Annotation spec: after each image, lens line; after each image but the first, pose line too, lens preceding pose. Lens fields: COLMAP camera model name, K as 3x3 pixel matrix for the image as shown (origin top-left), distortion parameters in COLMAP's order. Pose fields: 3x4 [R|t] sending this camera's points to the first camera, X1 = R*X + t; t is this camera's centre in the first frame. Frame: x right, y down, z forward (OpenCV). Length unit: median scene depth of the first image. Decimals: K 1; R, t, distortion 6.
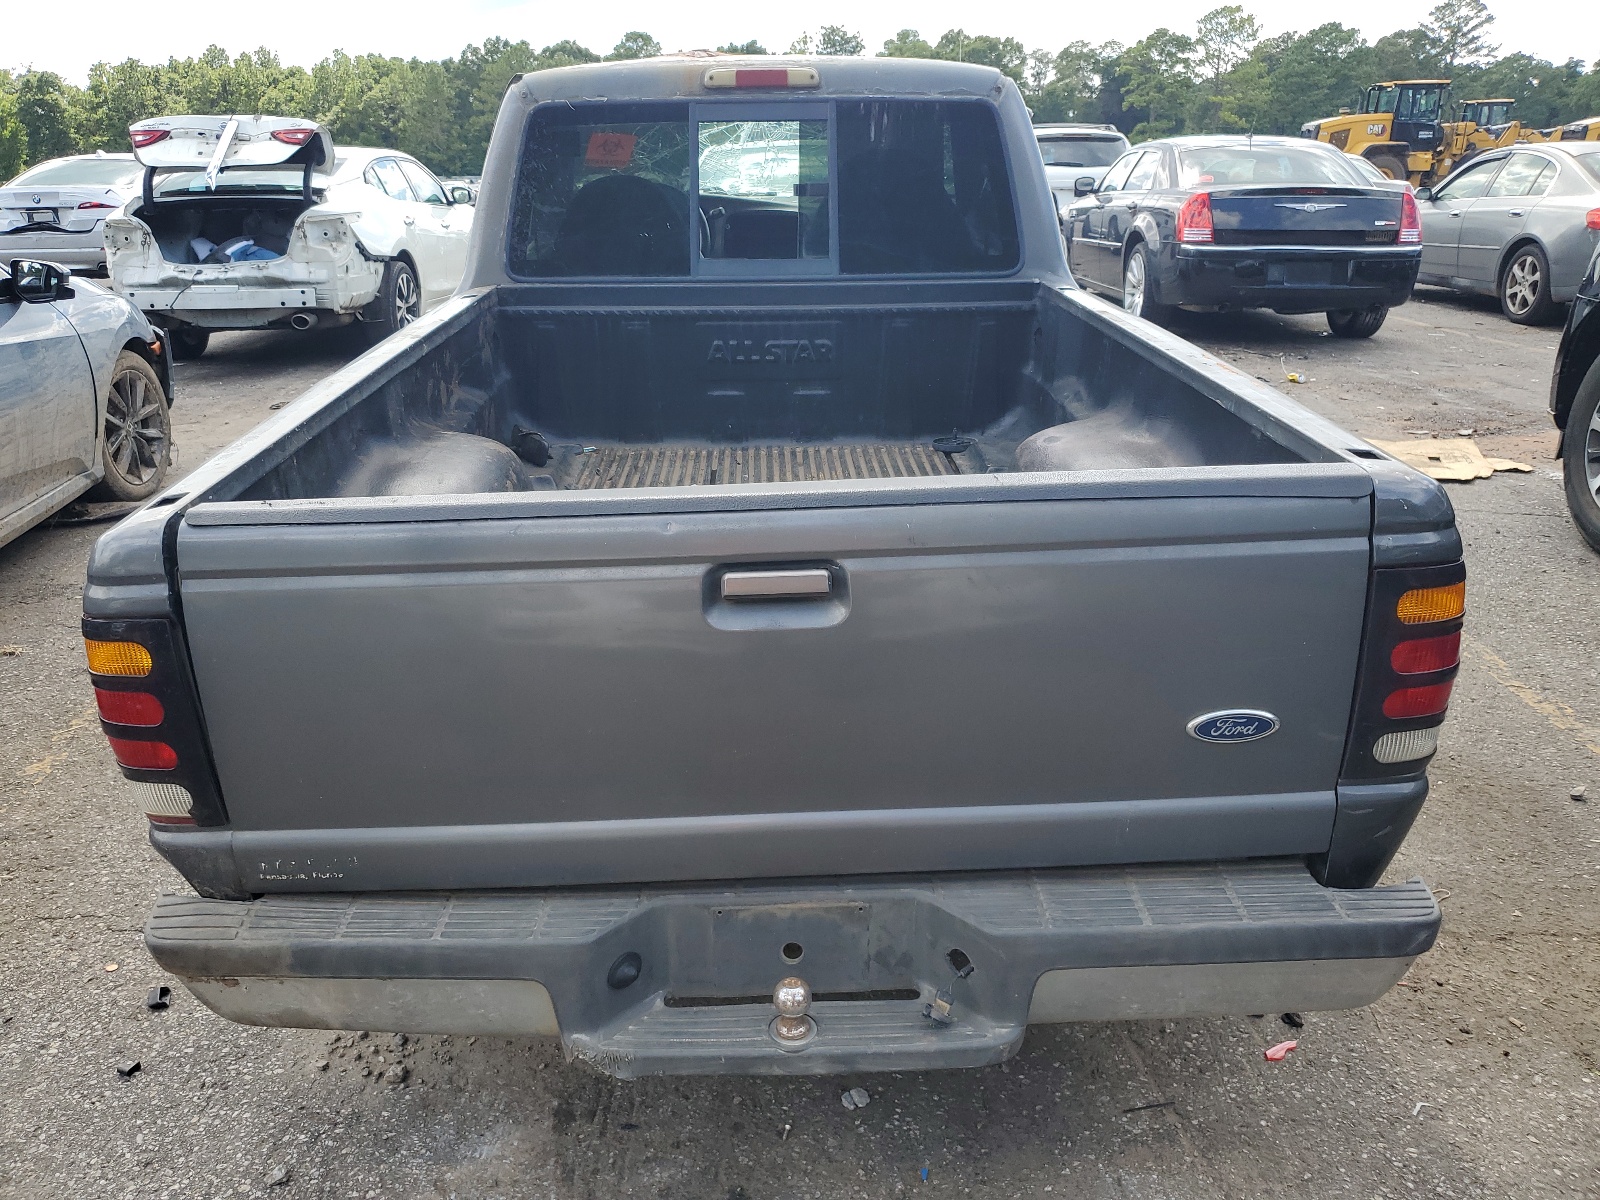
lens RADIAL K [[1274.1, 0, 800.0], [0, 1274.1, 600.0], [0, 0, 1]] dist [-0.095485, 0.077329]
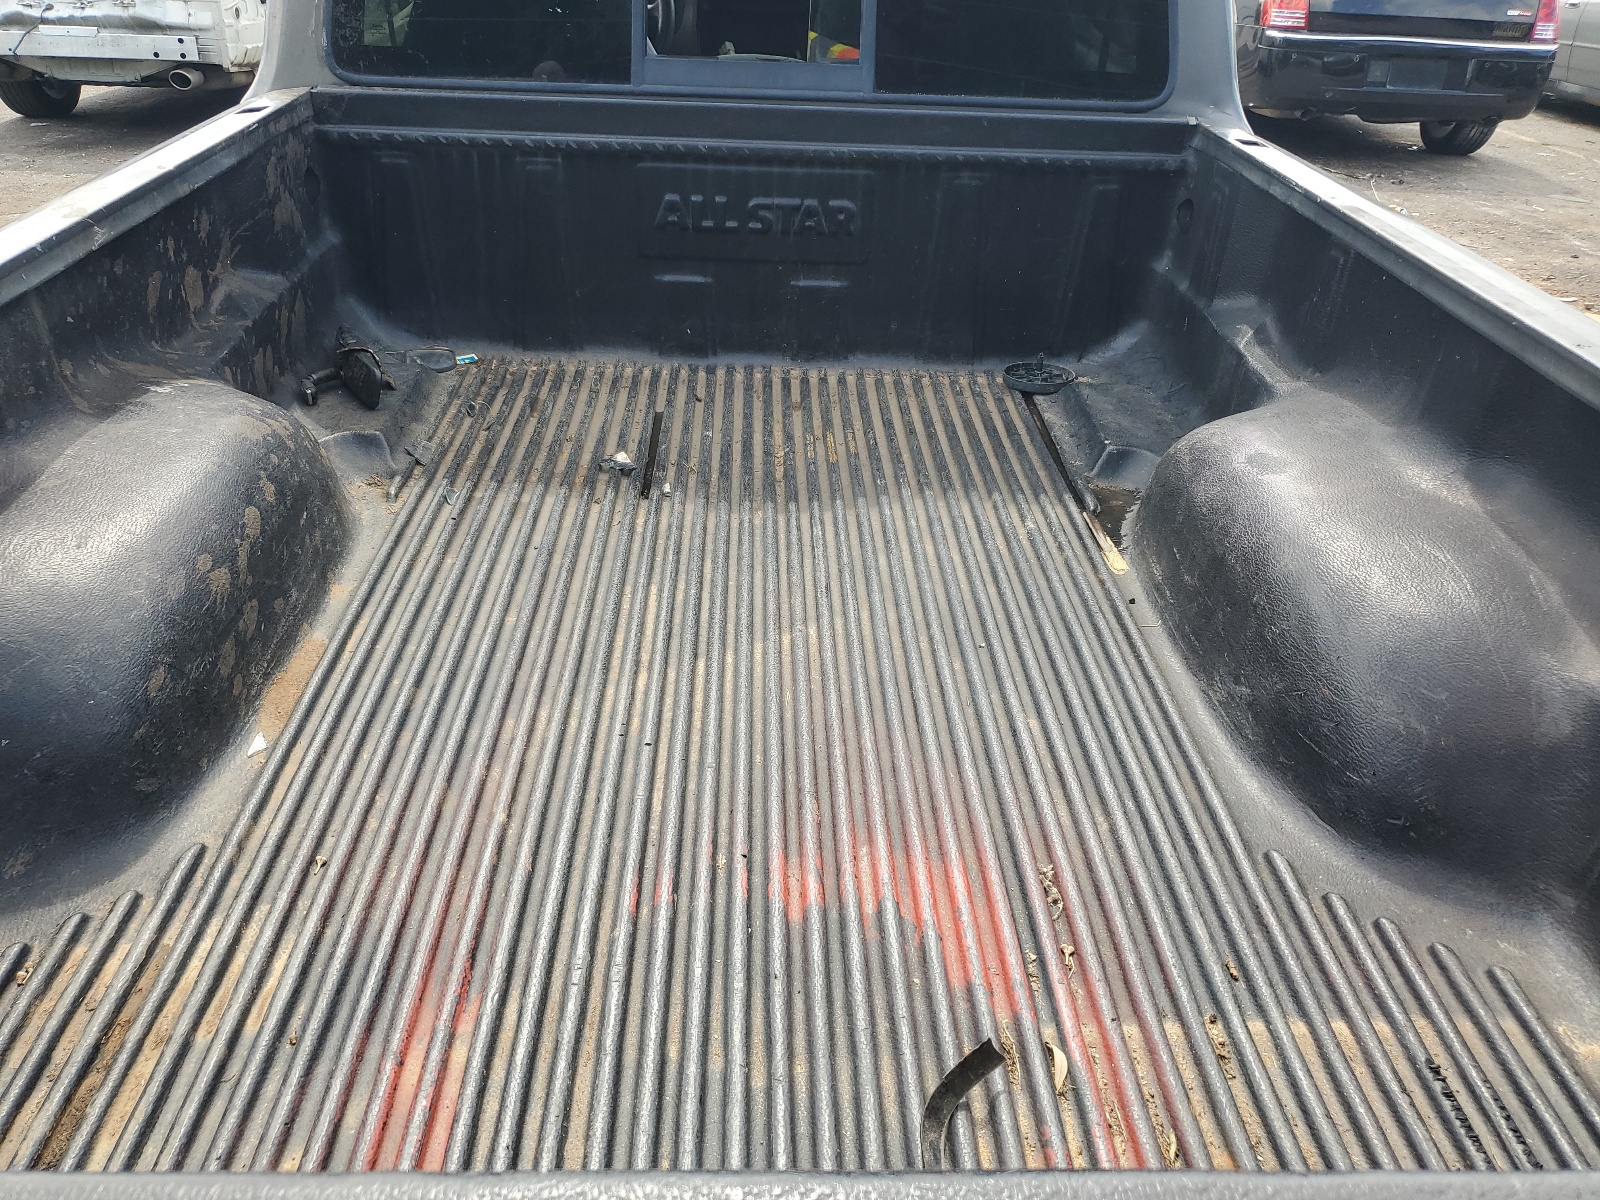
lens RADIAL K [[1274.1, 0, 800.0], [0, 1274.1, 600.0], [0, 0, 1]] dist [-0.095485, 0.077329]
pose [[0.998934, 0.042598, 0.017771, -0.004931], [-0.045075, 0.983190, 0.176936, -0.120962], [-0.009935, -0.177549, 0.984062, 0.355422]]
